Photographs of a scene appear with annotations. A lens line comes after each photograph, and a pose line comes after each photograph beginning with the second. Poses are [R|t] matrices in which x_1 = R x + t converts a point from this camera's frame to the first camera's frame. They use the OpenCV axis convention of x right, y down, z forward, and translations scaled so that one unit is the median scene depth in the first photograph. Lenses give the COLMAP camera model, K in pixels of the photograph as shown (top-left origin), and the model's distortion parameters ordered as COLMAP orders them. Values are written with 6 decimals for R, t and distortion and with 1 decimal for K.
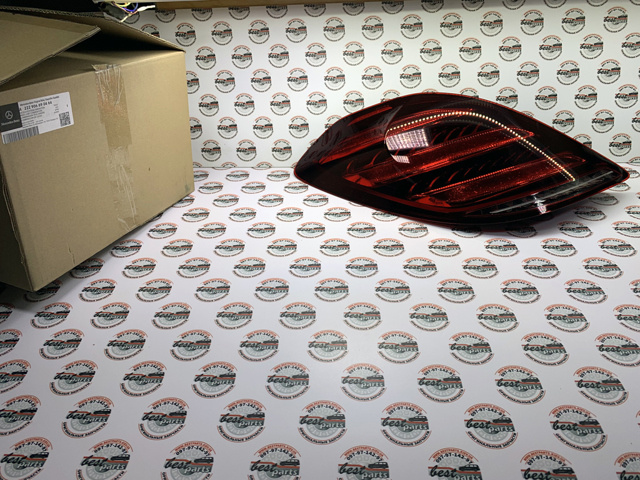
lens RADIAL K [[493.6, 0, 319.9], [0, 493.6, 256.1], [0, 0, 1]] dist [0.003982, -0.008247]
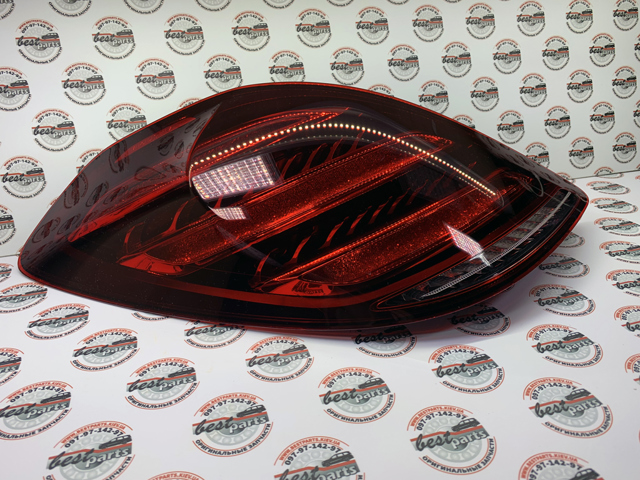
lens RADIAL K [[493.6, 0, 319.9], [0, 493.6, 256.1], [0, 0, 1]] dist [0.003982, -0.008247]
pose [[0.938135, -0.142119, 0.315761, 0.083360], [0.177569, 0.980314, -0.086340, -0.089442], [-0.297274, 0.137068, 0.944902, 0.483477]]
